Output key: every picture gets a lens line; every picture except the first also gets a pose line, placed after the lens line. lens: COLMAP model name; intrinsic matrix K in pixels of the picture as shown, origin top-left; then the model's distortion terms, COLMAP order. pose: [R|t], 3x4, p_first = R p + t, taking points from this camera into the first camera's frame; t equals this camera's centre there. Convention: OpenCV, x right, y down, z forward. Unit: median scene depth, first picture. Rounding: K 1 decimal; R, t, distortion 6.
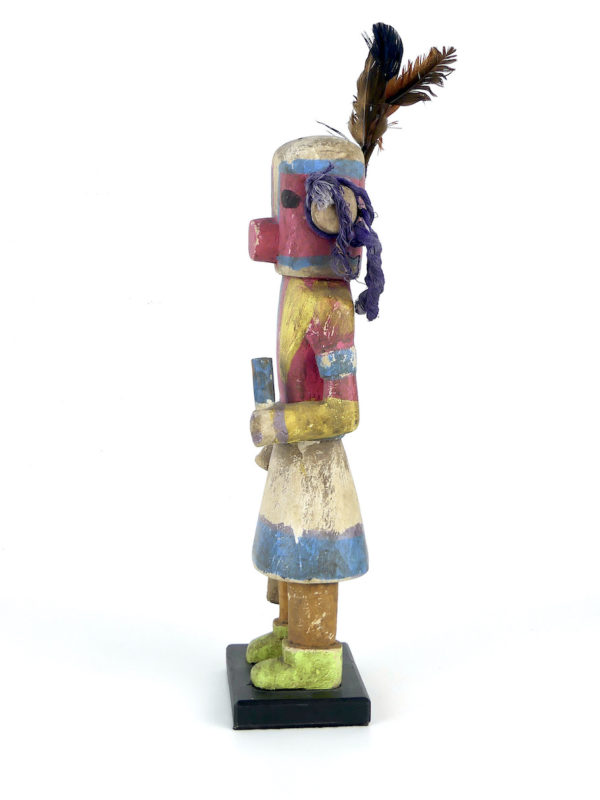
lens RADIAL K [[1294.1, 0, 300.0], [0, 1294.1, 400.0], [0, 0, 1]] dist [0.020627, 0.058365]
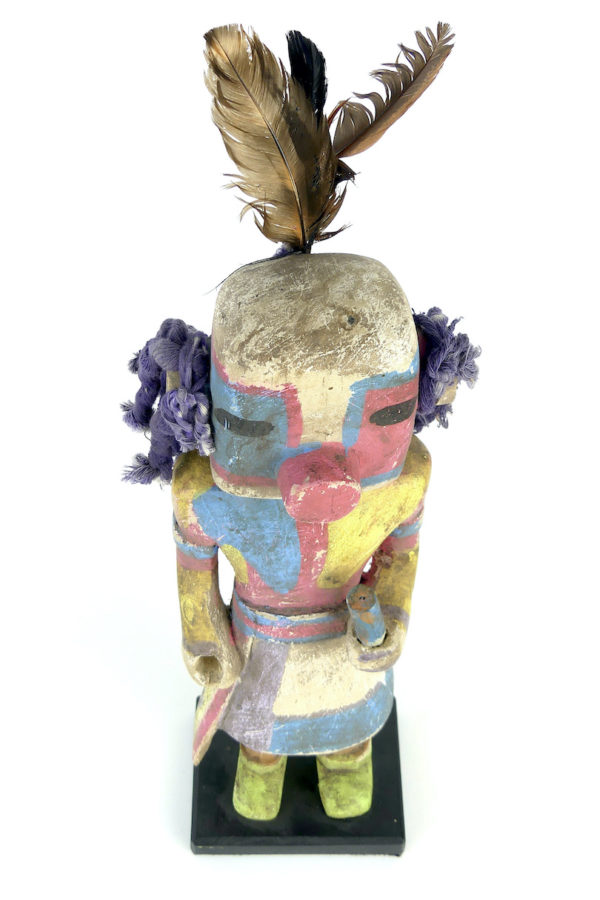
lens RADIAL K [[1335.2, 0, 300.0], [0, 1335.2, 450.0], [0, 0, 1]] dist [0.026085, 0.028604]
pose [[0.093663, -0.793894, 0.600799, -0.379433], [0.138336, 0.607976, 0.781811, -0.609927], [-0.985946, 0.009885, 0.166769, 0.942515]]
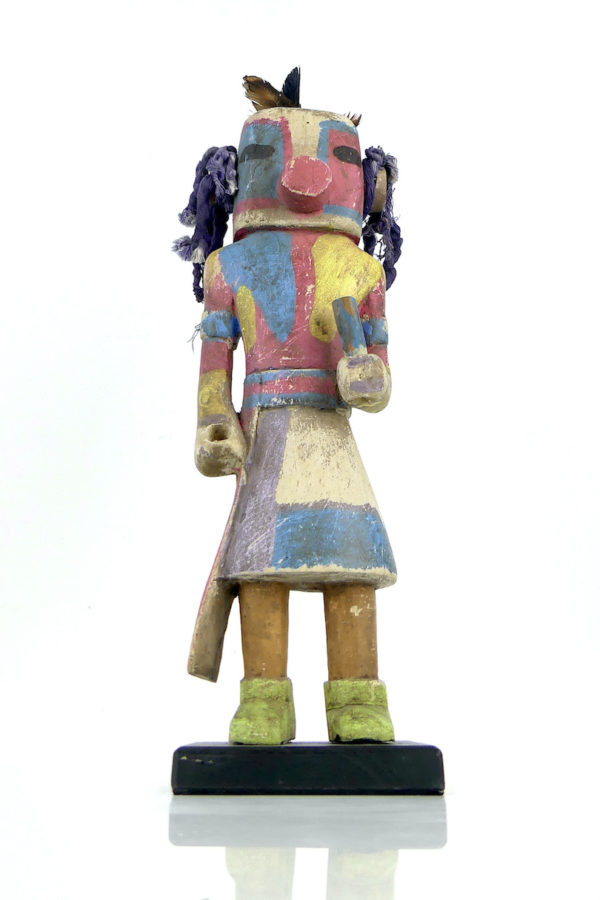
lens RADIAL K [[894.3, 0, 300.0], [0, 894.3, 341.9], [0, 0, 1]] dist [-0.011408, -0.007007]
pose [[0.088112, 0.363554, 0.927397, -0.566770], [0.167980, 0.912261, -0.373581, 0.205559], [-0.981845, 0.188701, 0.019311, 1.046632]]
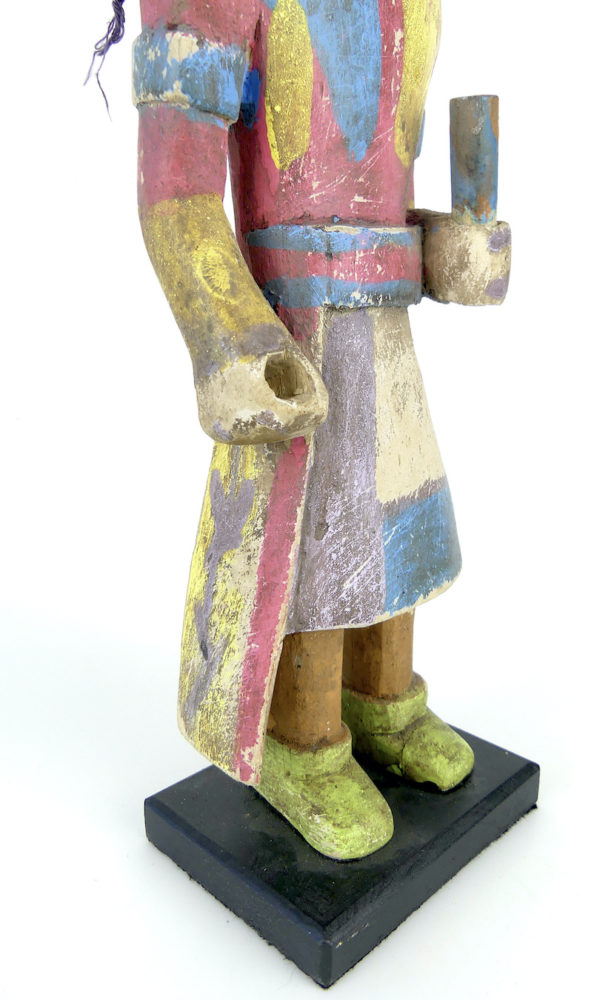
lens RADIAL K [[766.8, 0, 316.2], [0, 766.8, 511.6], [0, 0, 1]] dist [-0.026894, -0.000562]
pose [[-0.631686, -0.224028, 0.742148, -0.217524], [0.123871, 0.915865, 0.381901, -0.009526], [-0.765264, 0.333172, -0.550789, 1.252023]]
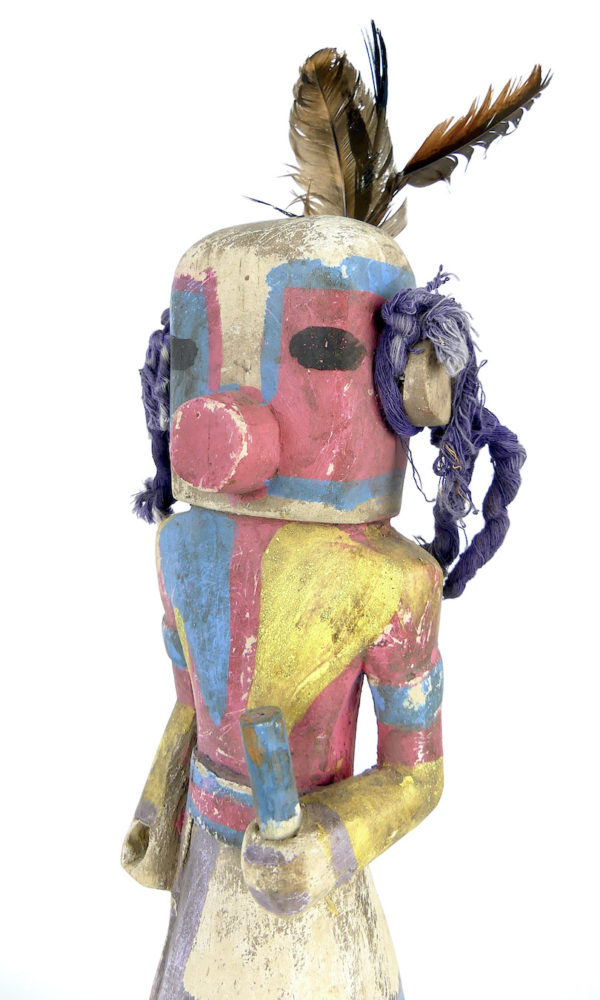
lens RADIAL K [[758.5, 0, 319.5], [0, 758.5, 499.0], [0, 0, 1]] dist [-0.015463, 0.004326]
pose [[0.715334, -0.100153, 0.691568, -0.189560], [0.093845, 0.994479, 0.046950, -0.117460], [-0.692452, 0.031315, 0.720784, 0.820182]]
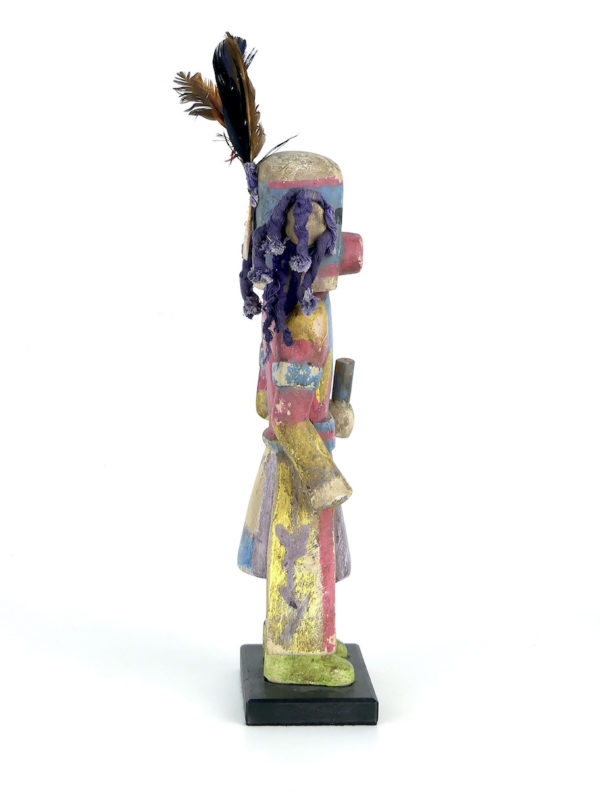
lens RADIAL K [[1294.1, 0, 300.0], [0, 1294.1, 400.0], [0, 0, 1]] dist [0.020627, 0.058365]
pose [[-0.998303, -0.036658, 0.045250, -0.042061], [-0.020226, 0.946907, 0.320871, -0.355058], [-0.054610, 0.319412, -0.946041, 2.084050]]
